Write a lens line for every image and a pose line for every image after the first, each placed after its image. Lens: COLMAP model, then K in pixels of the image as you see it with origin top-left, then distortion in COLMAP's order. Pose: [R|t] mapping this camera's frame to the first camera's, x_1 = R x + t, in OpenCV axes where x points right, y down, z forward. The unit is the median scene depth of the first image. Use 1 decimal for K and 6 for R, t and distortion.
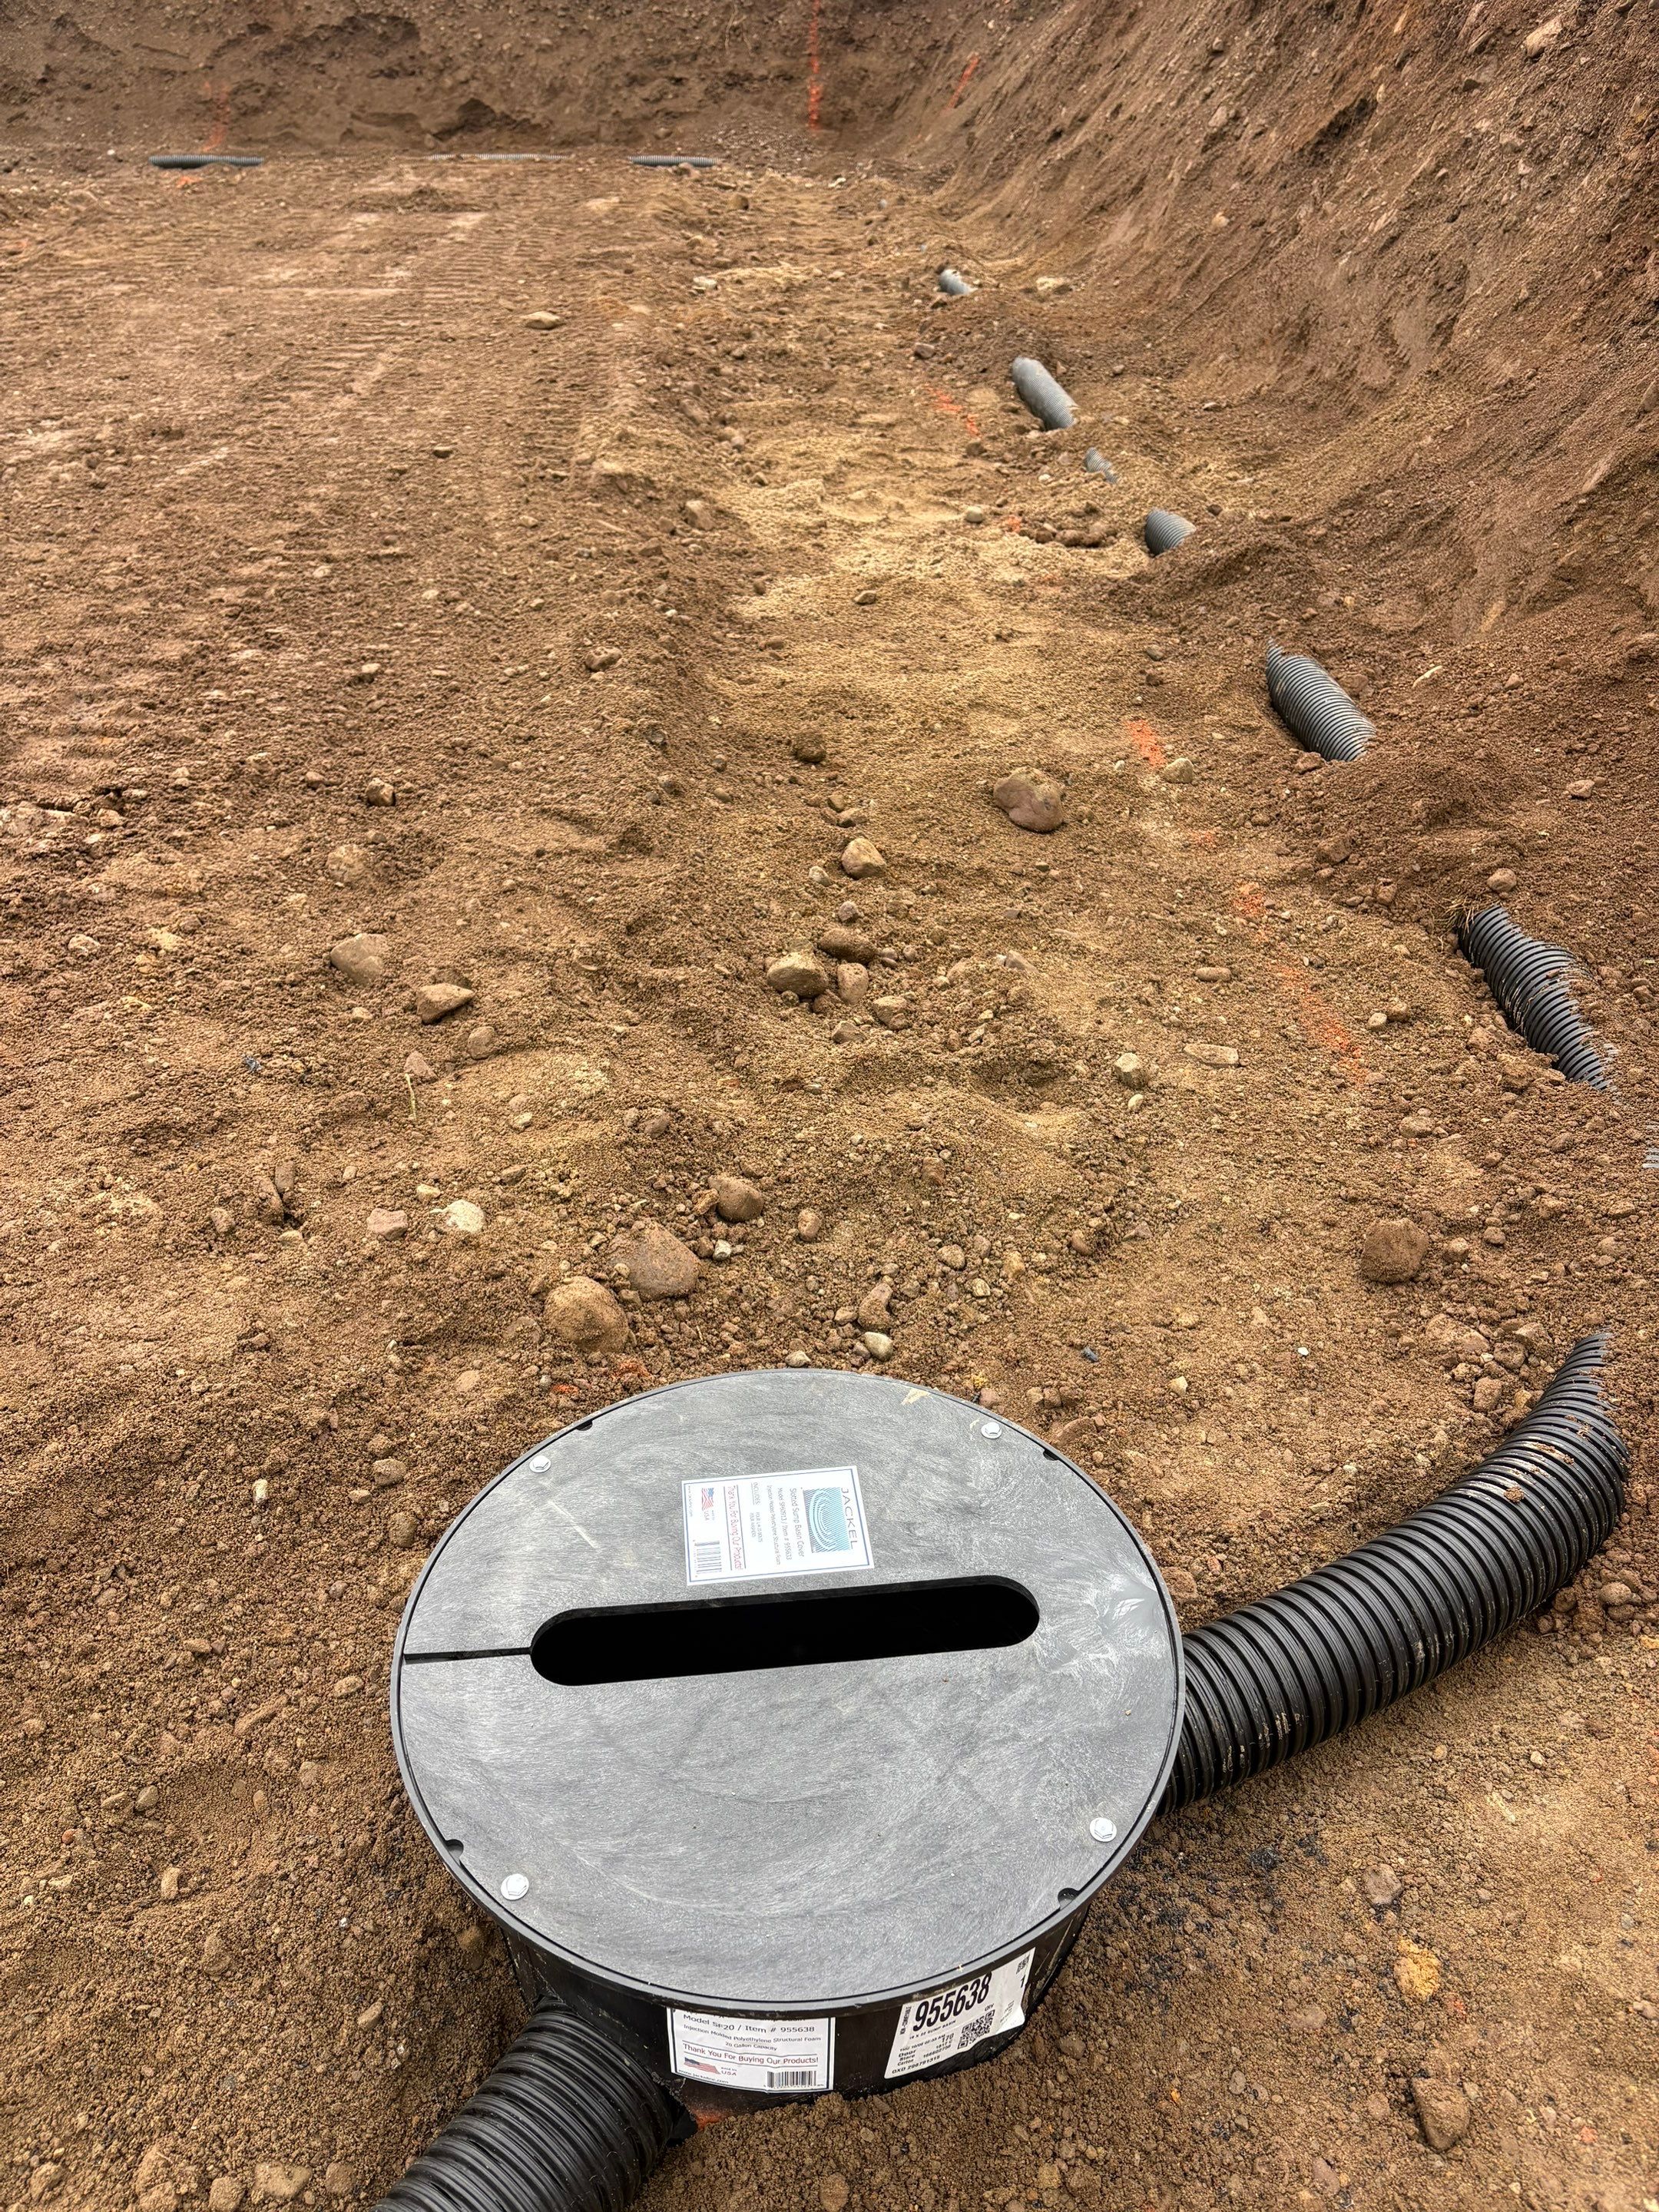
lens RADIAL K [[1654.0, 0, 832.8], [0, 1654.0, 1097.1], [0, 0, 1]] dist [0.045523, -0.057301]
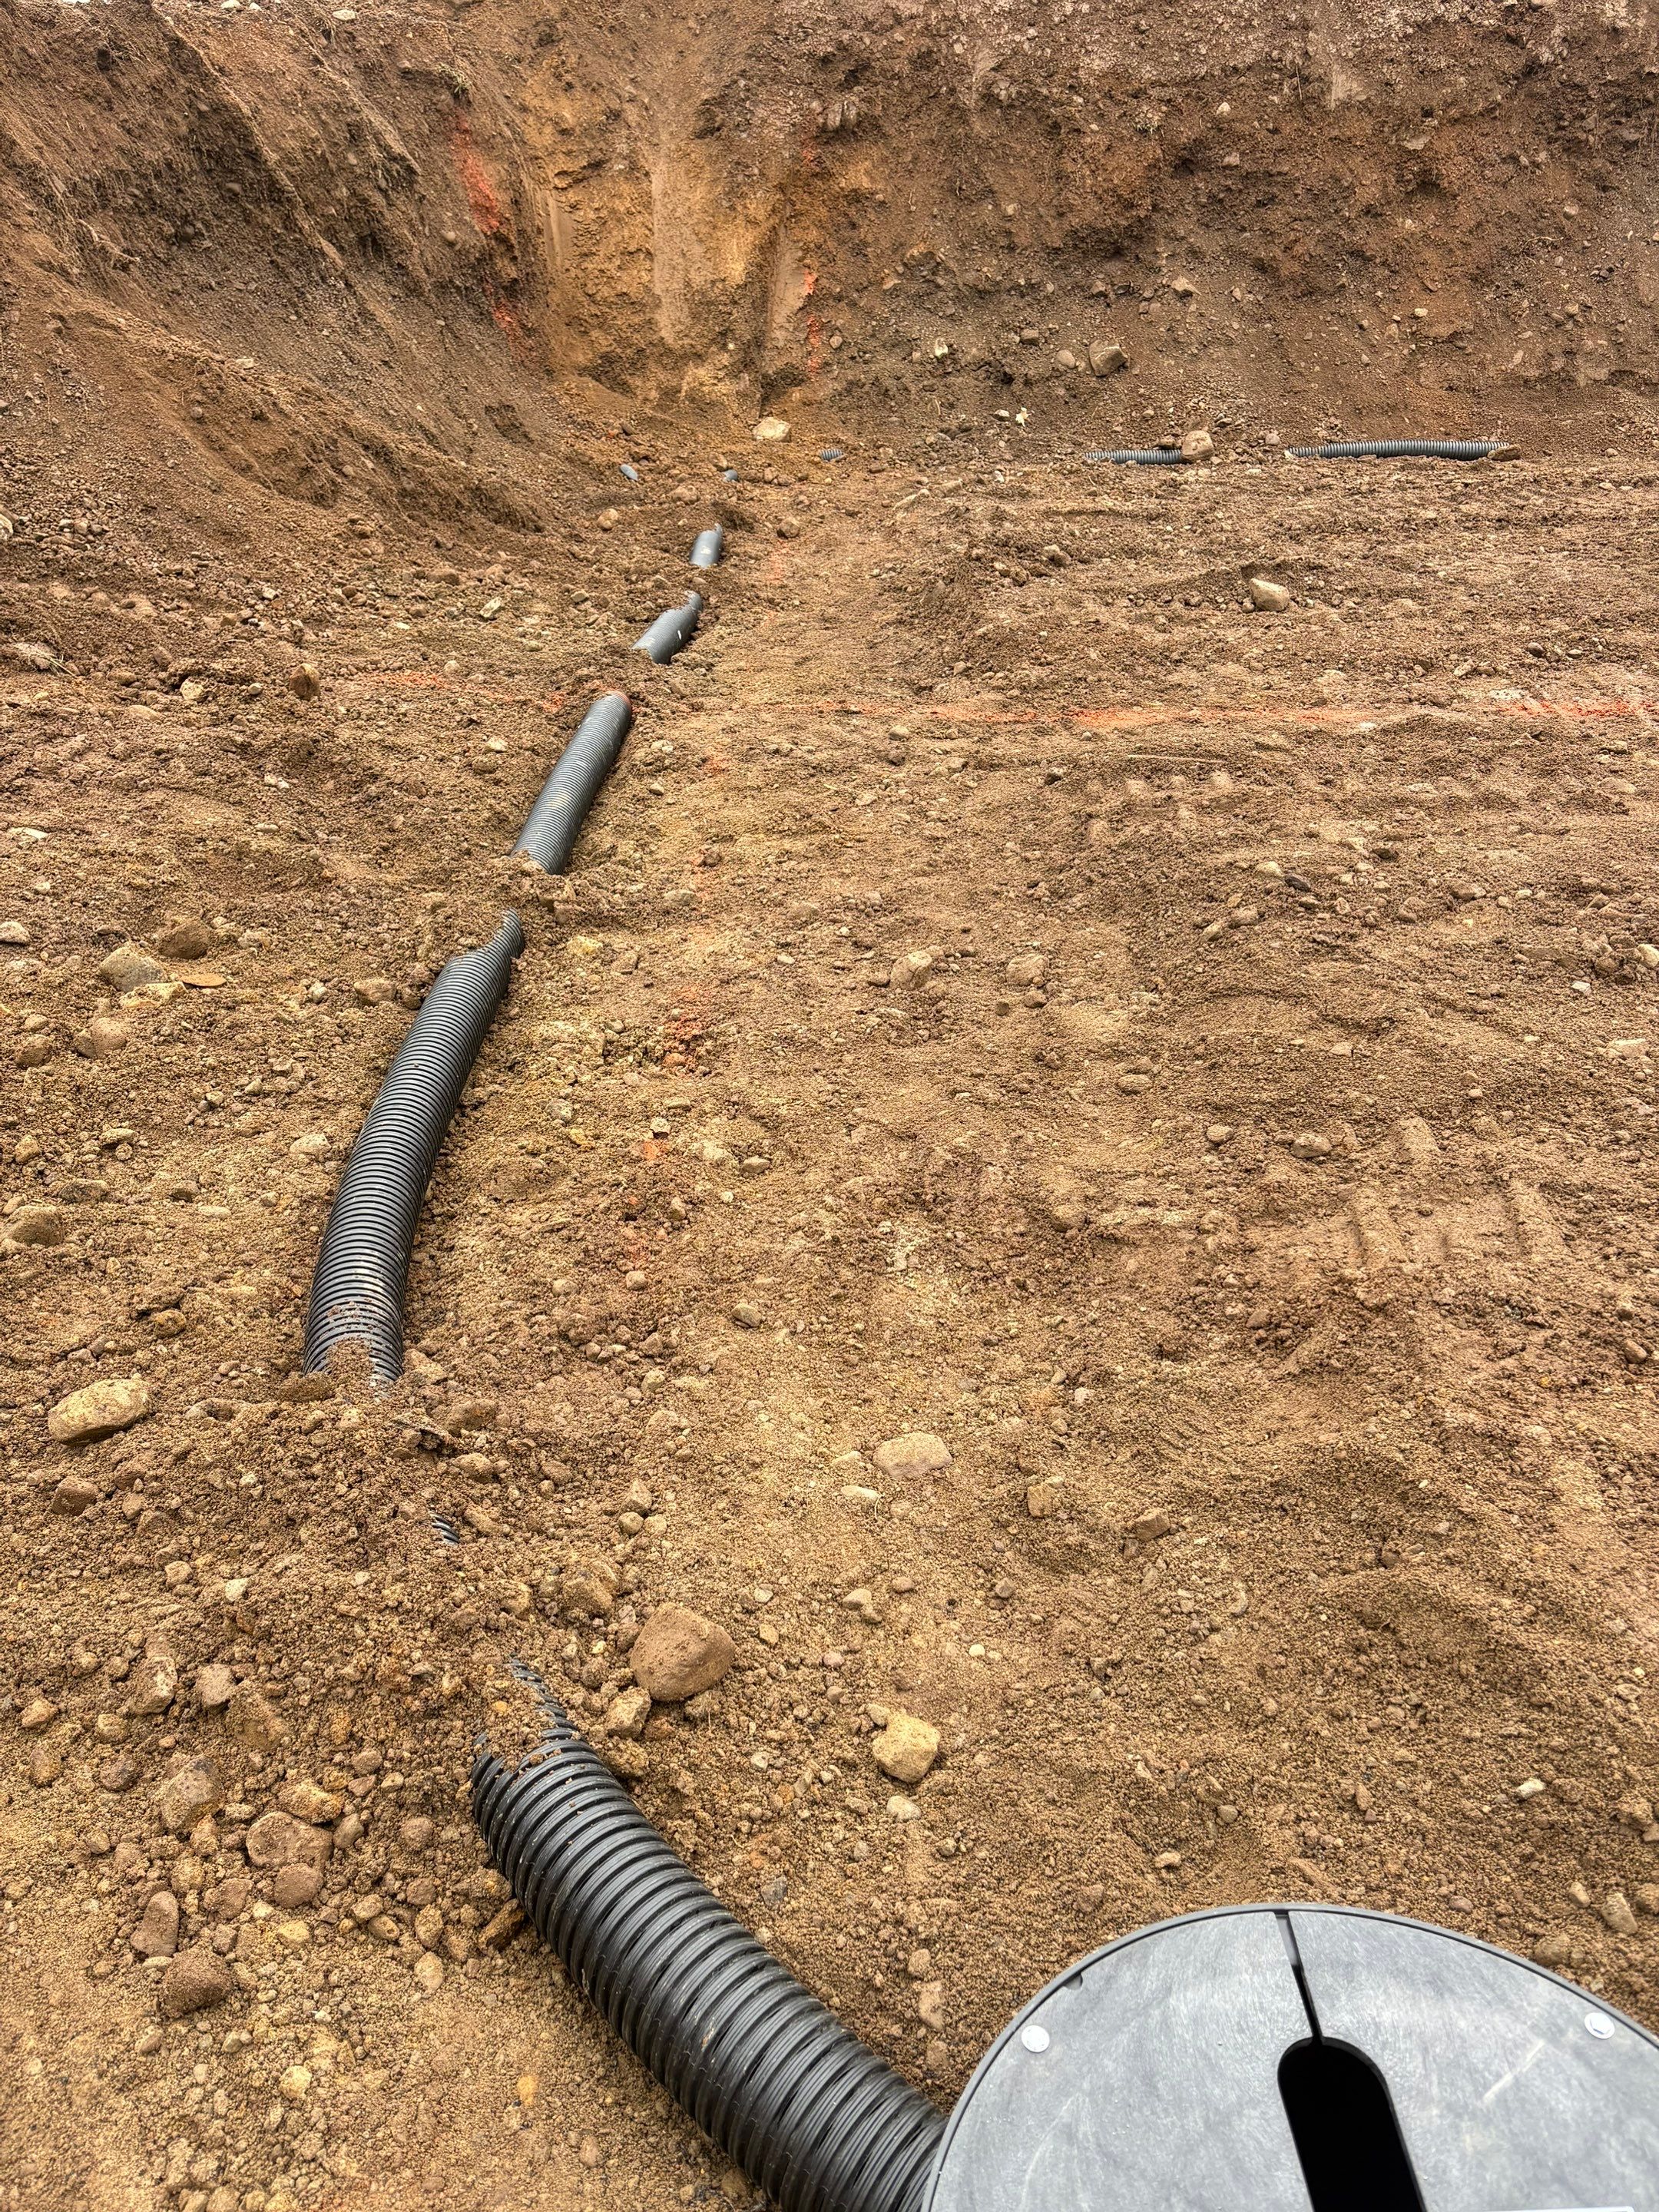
lens RADIAL K [[1654.0, 0, 832.8], [0, 1654.0, 1097.1], [0, 0, 1]] dist [0.045523, -0.057301]
pose [[-0.081157, 0.459222, -0.884607, 0.369488], [-0.521127, 0.737004, 0.430408, -0.270987], [0.849612, 0.495923, 0.179500, 0.315055]]
